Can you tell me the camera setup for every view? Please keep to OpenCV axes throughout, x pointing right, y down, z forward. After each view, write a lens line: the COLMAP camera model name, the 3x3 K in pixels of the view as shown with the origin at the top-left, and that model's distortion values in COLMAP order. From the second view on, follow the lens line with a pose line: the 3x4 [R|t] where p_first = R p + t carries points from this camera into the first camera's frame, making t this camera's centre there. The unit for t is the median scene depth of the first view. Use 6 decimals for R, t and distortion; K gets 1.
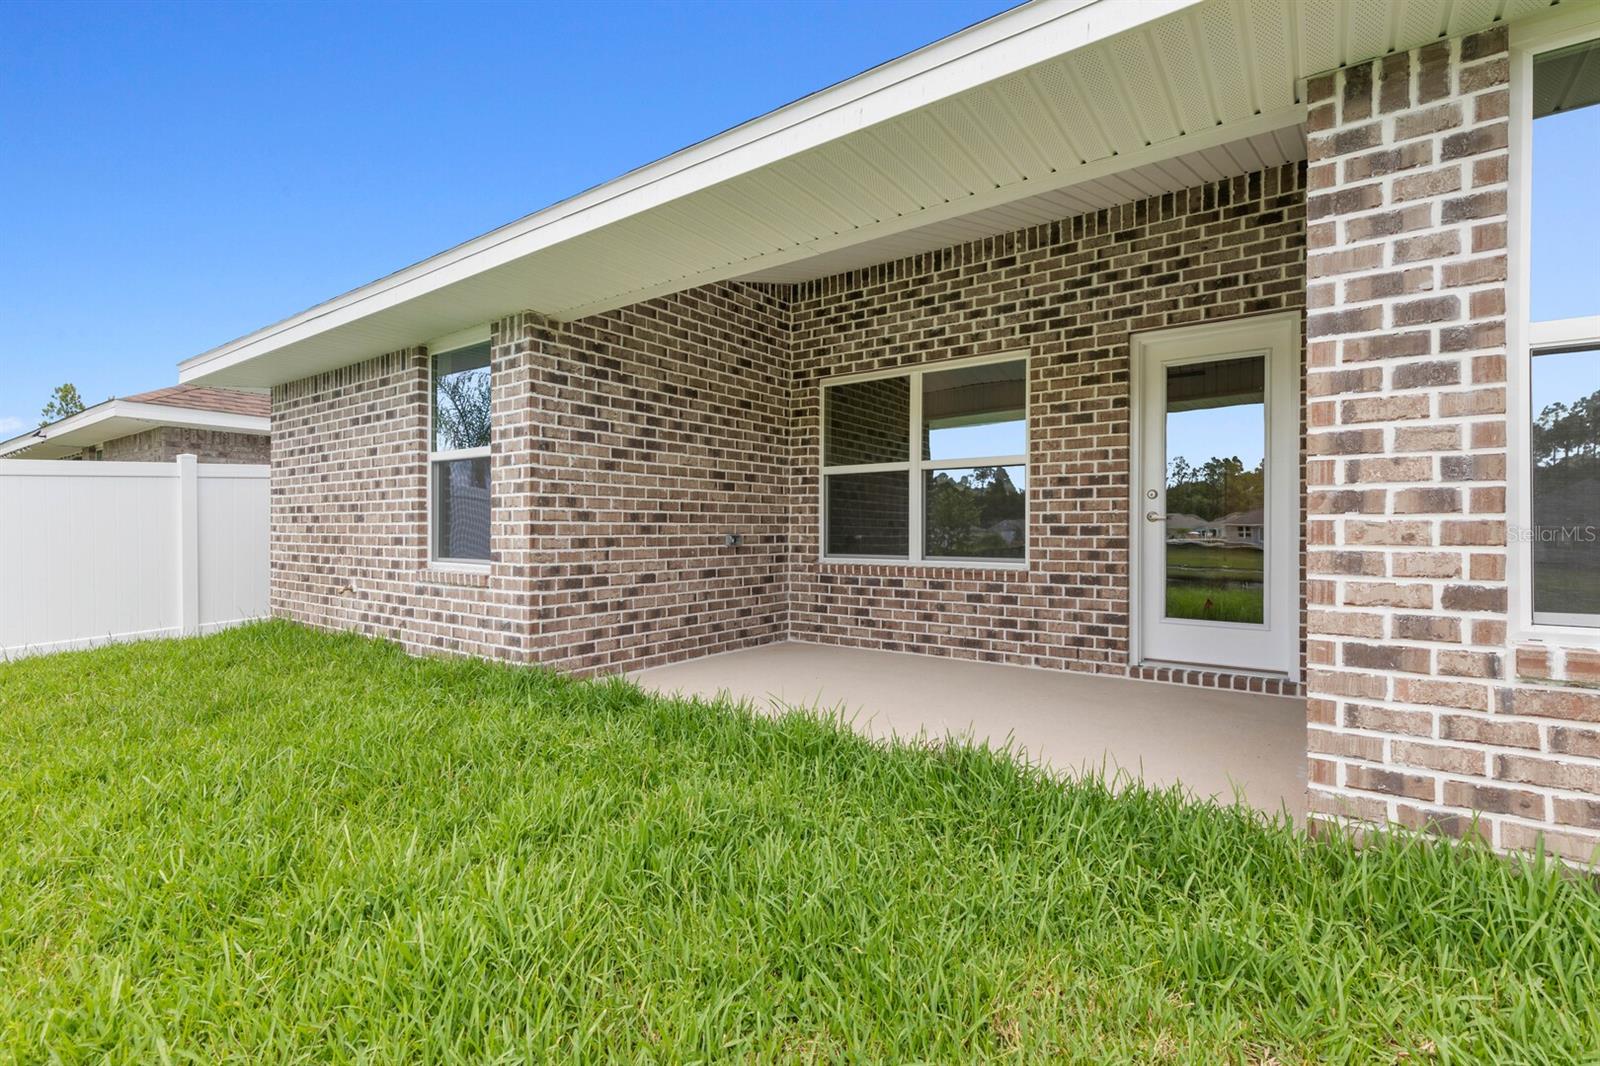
lens RADIAL K [[727.8, 0, 819.9], [0, 727.8, 530.6], [0, 0, 1]] dist [0.000394, -0.000026]
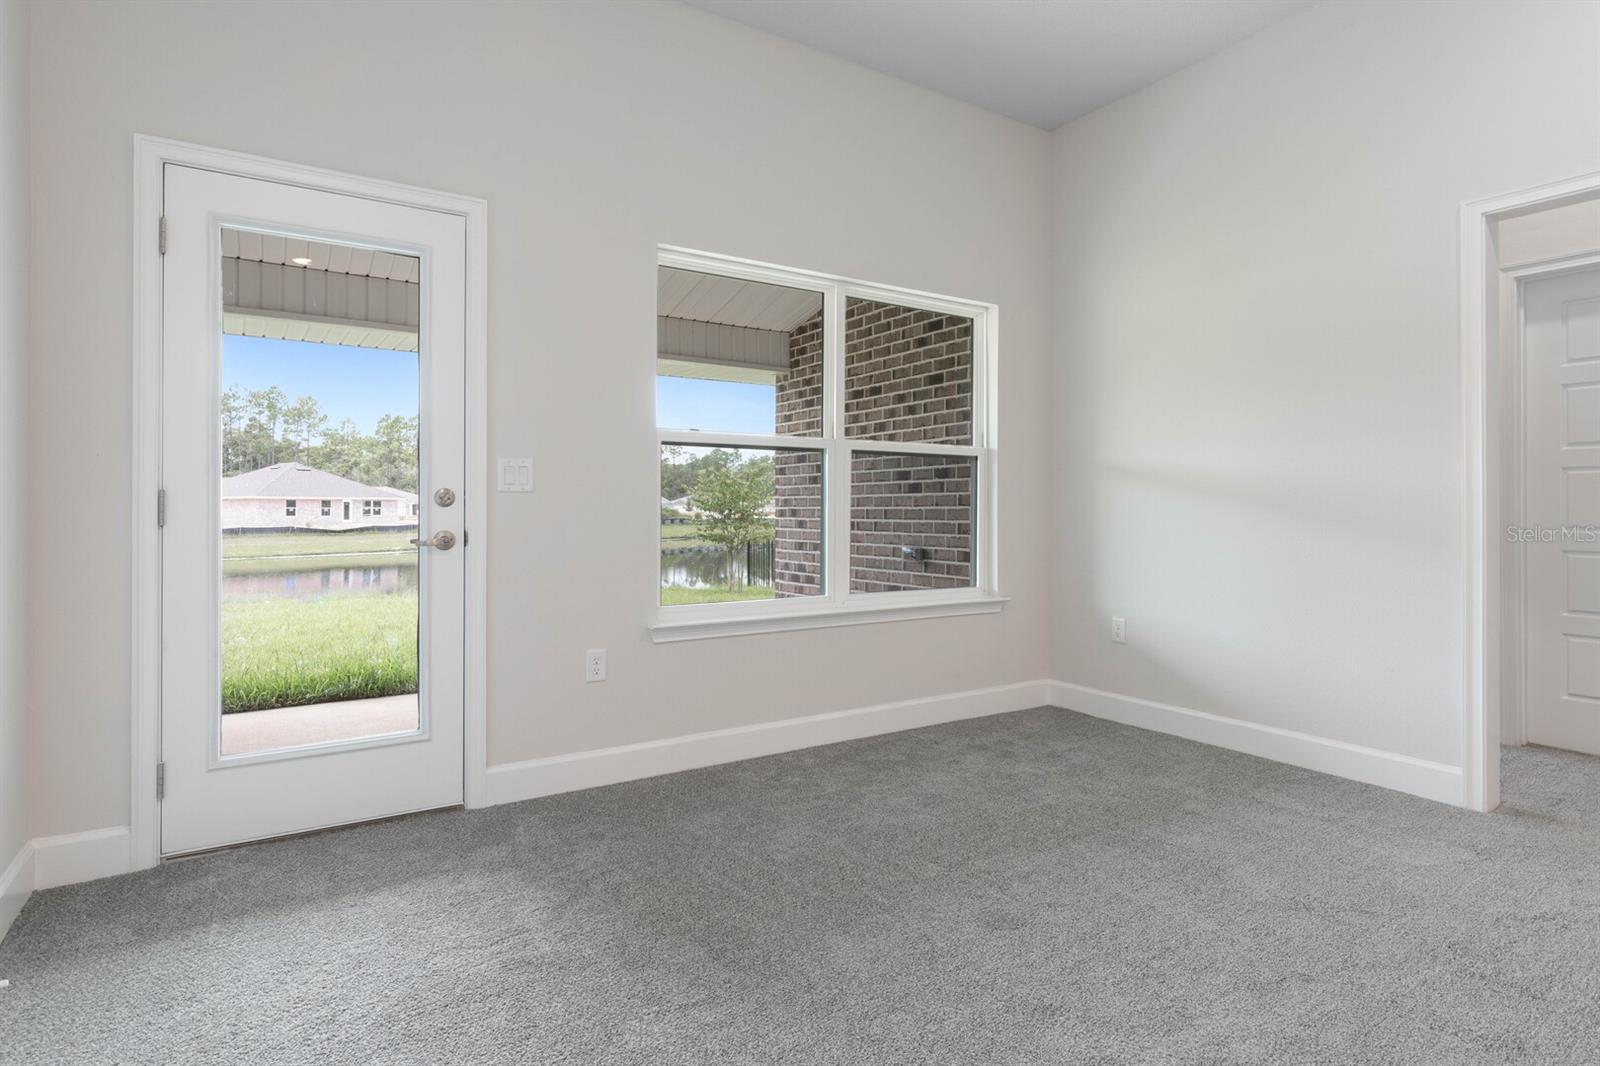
lens RADIAL K [[856.0, 0, 797.4], [0, 856.0, 502.1], [0, 0, 1]] dist [0.023513, -0.000036]
pose [[-0.379409, -0.007998, -0.925195, 0.858738], [-0.001410, 0.999966, -0.008066, -0.038637], [0.925228, -0.001756, -0.379407, 1.312352]]
